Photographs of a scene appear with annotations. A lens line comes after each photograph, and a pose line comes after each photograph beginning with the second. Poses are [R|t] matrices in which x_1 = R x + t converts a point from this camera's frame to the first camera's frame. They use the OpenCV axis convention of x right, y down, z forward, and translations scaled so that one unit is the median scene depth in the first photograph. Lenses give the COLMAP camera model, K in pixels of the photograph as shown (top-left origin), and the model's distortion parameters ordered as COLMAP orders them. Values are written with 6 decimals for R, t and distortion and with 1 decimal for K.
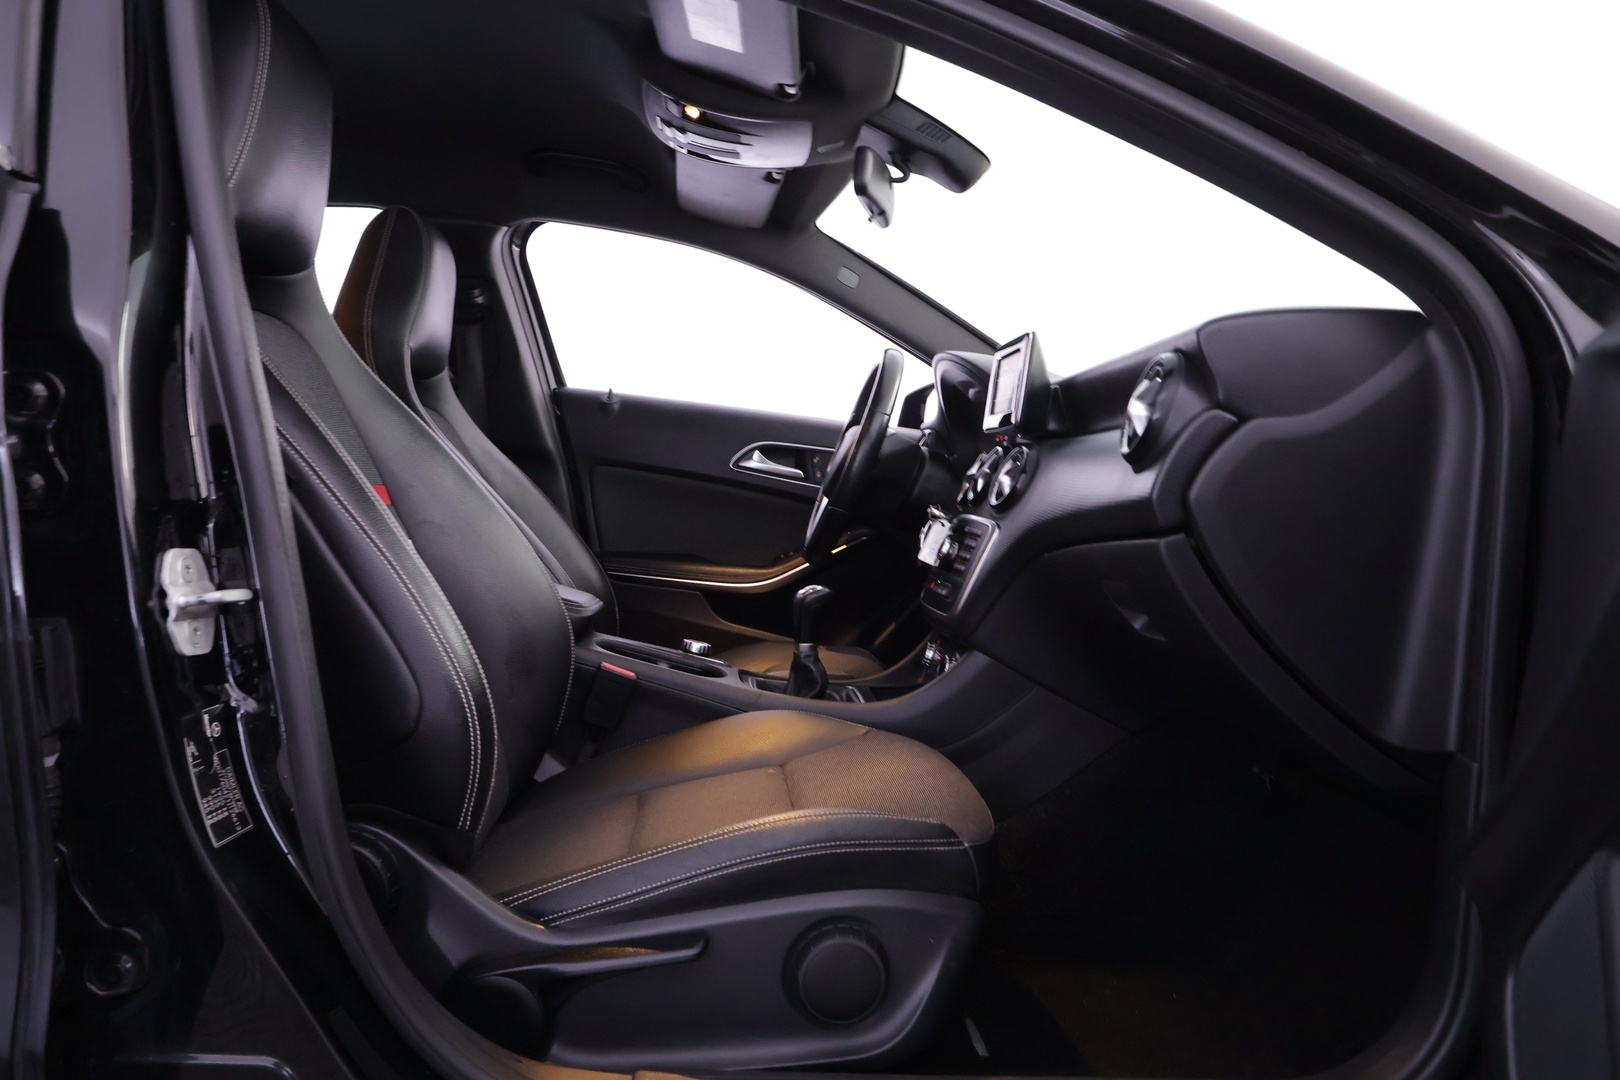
lens RADIAL K [[1202.7, 0, 814.3], [0, 1202.7, 571.1], [0, 0, 1]] dist [-0.000037, -0.000115]
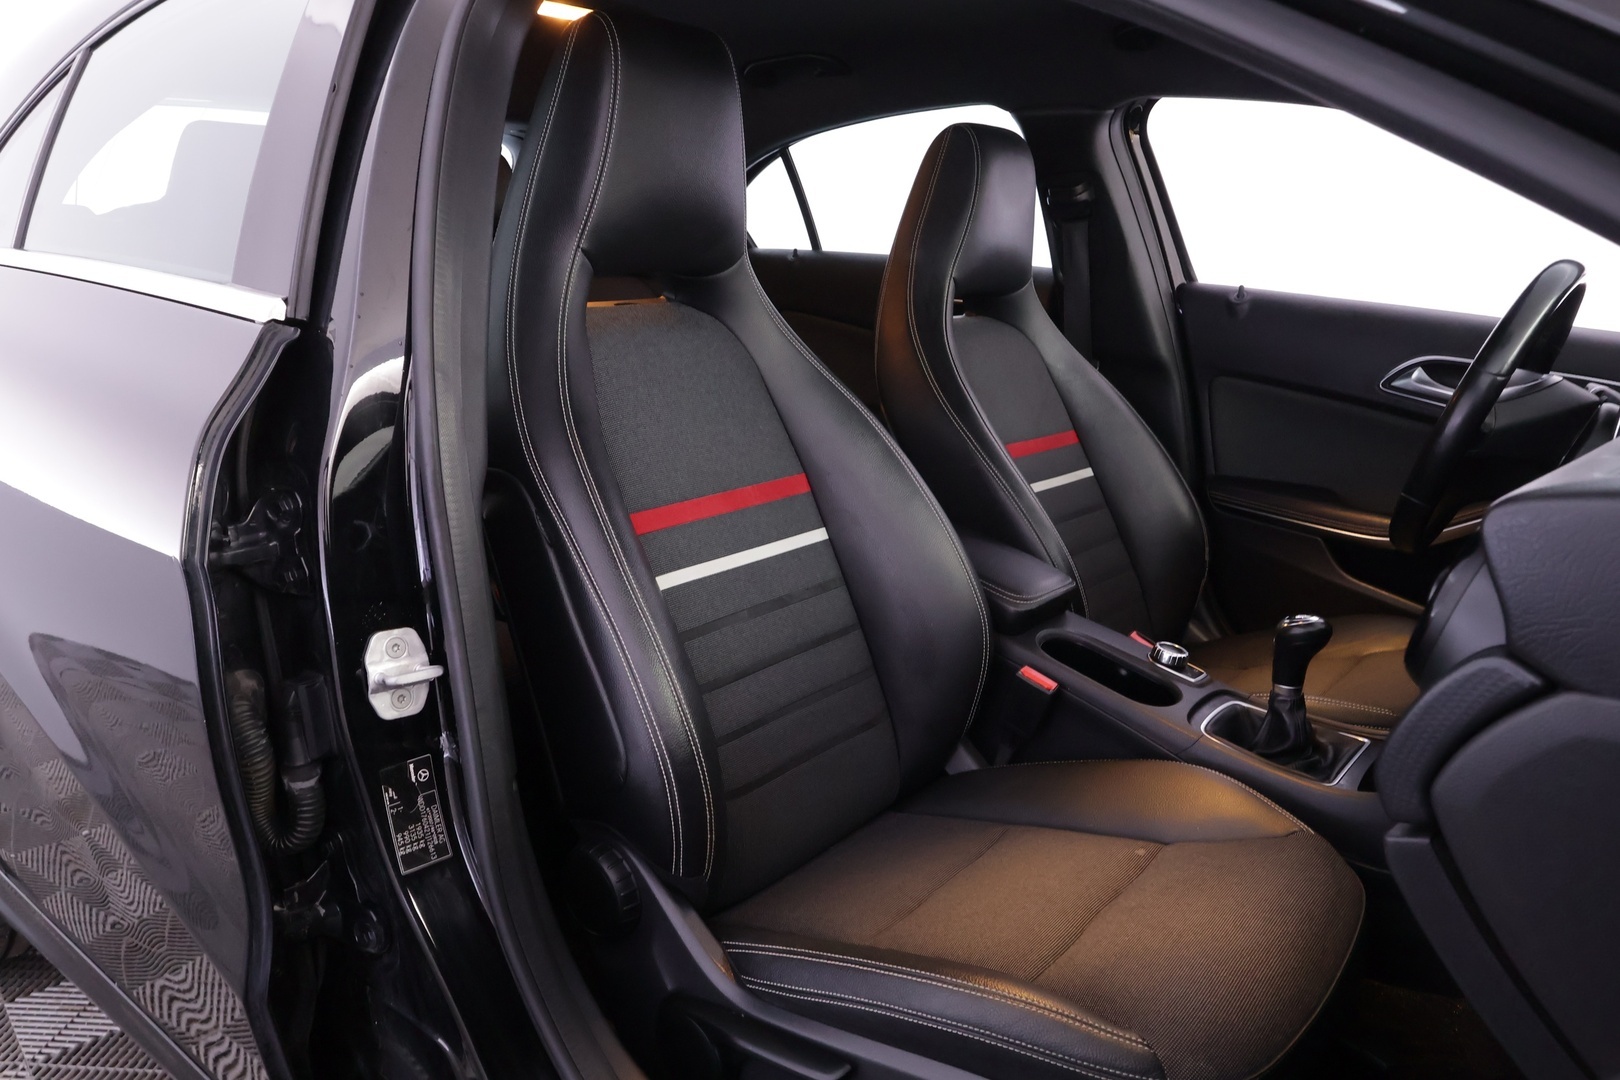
lens RADIAL K [[1200.8, 0, 810.0], [0, 1200.8, 540.0], [0, 0, 1]] dist [-0.001132, -0.000829]
pose [[0.711613, 0.155254, -0.685203, 0.483911], [-0.025040, 0.980263, 0.196104, -0.293784], [0.702125, -0.122393, 0.701456, 0.381881]]
